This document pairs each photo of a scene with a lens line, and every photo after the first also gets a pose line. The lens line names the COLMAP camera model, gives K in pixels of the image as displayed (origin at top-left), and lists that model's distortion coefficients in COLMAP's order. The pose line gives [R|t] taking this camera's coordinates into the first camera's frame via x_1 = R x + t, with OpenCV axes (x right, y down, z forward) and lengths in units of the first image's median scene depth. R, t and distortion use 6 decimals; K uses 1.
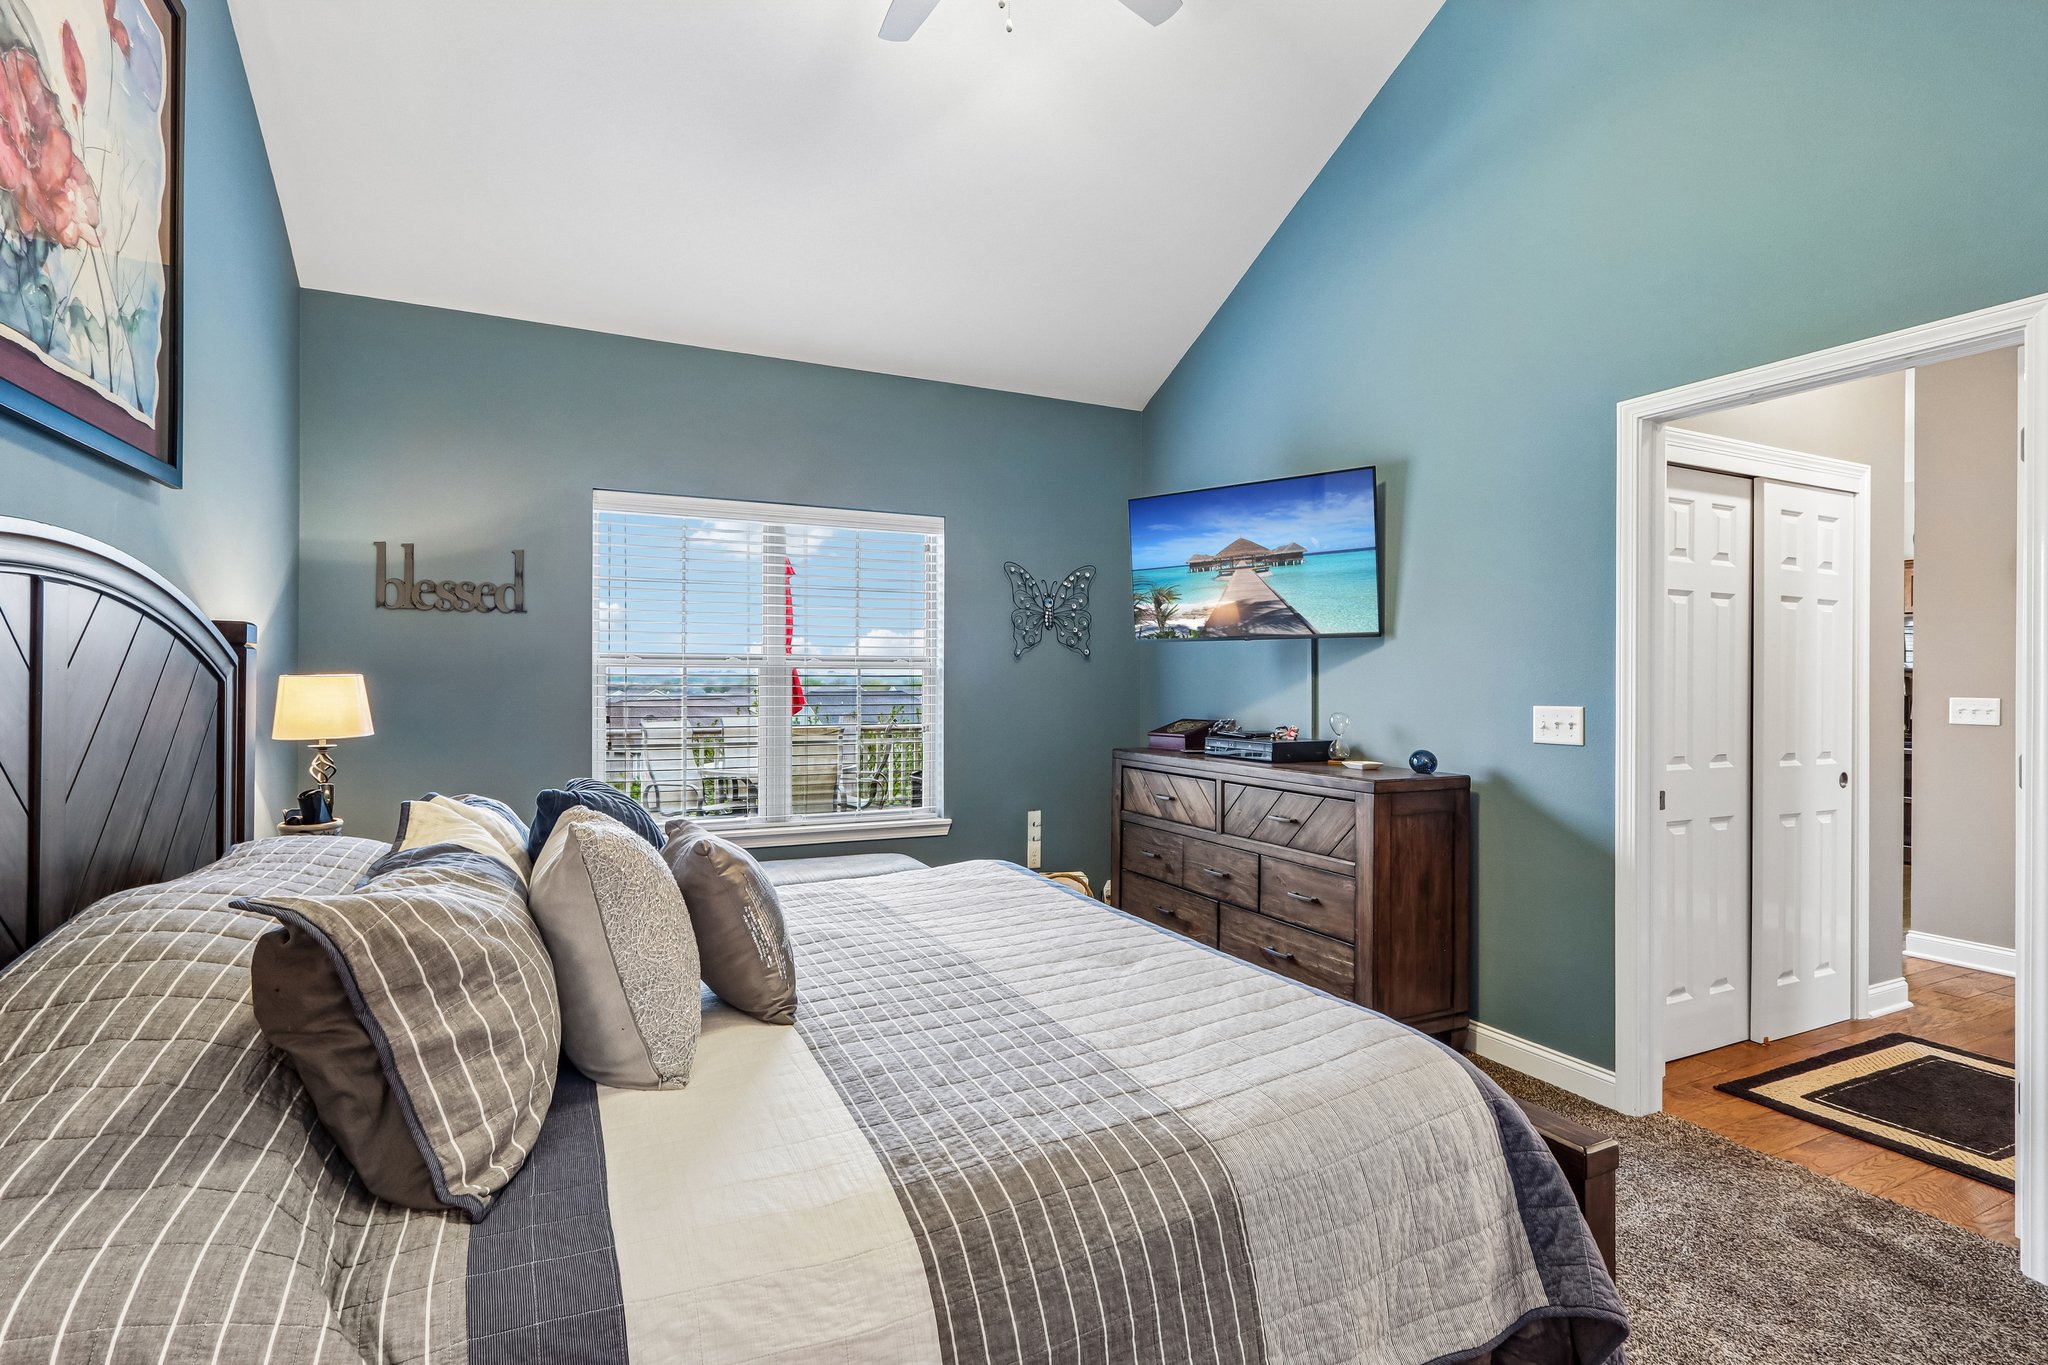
lens RADIAL K [[969.1, 0, 1032.3], [0, 969.1, 685.0], [0, 0, 1]] dist [0.002265, 0.000981]
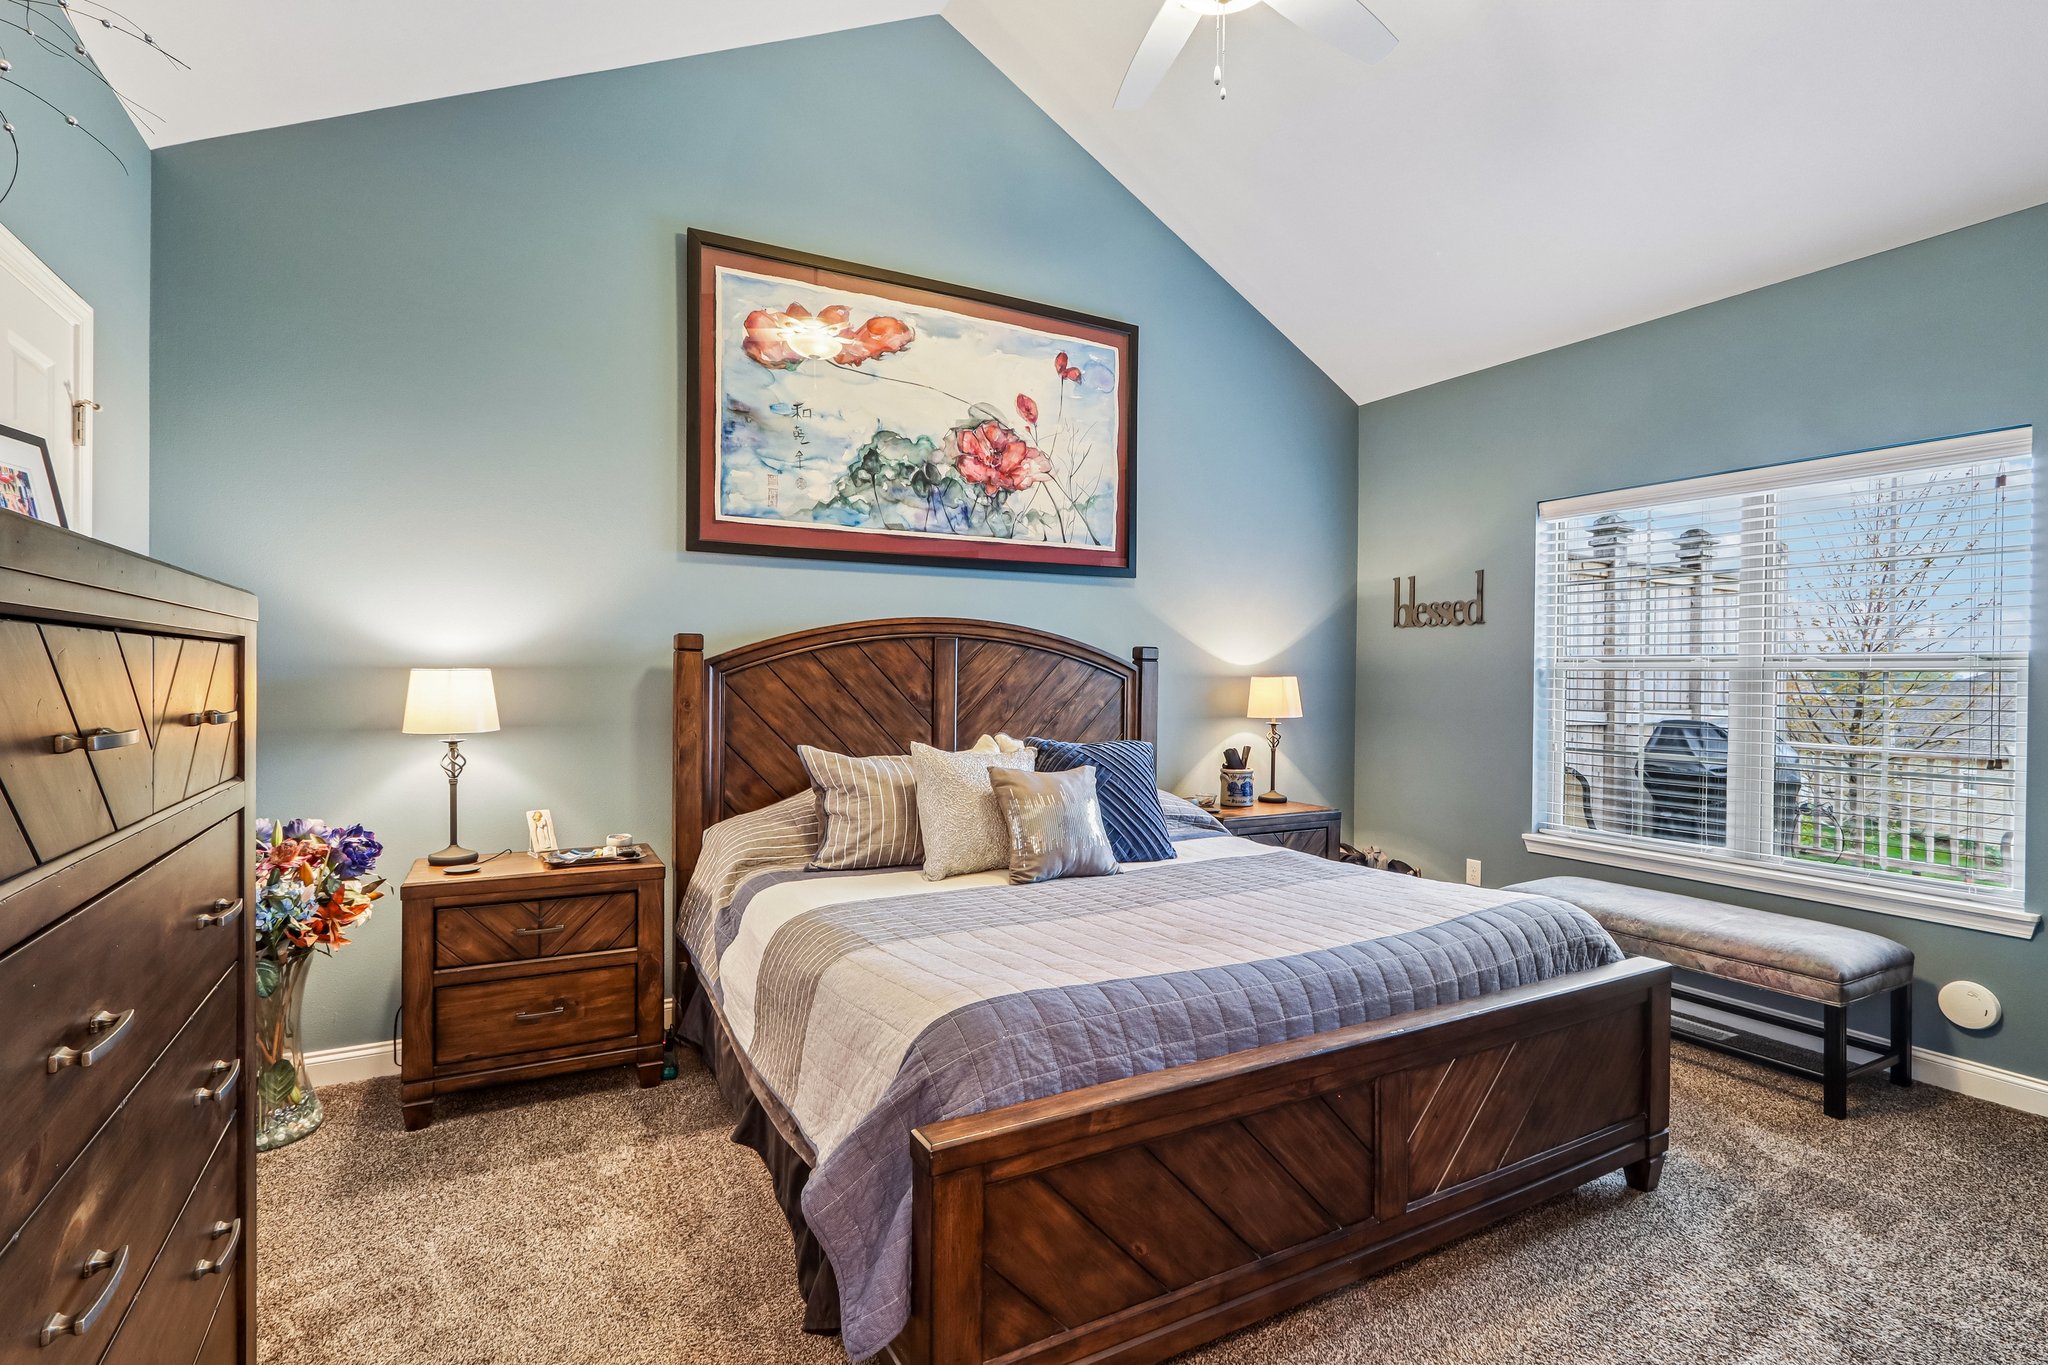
lens RADIAL K [[980.6, 0, 1024.0], [0, 980.6, 682.5], [0, 0, 1]] dist [-0.017905, 0.008082]
pose [[0.057912, 0.005931, -0.998304, 0.628049], [-0.017622, 0.999833, 0.004918, -0.000845], [0.998166, 0.017307, 0.058007, 0.409903]]
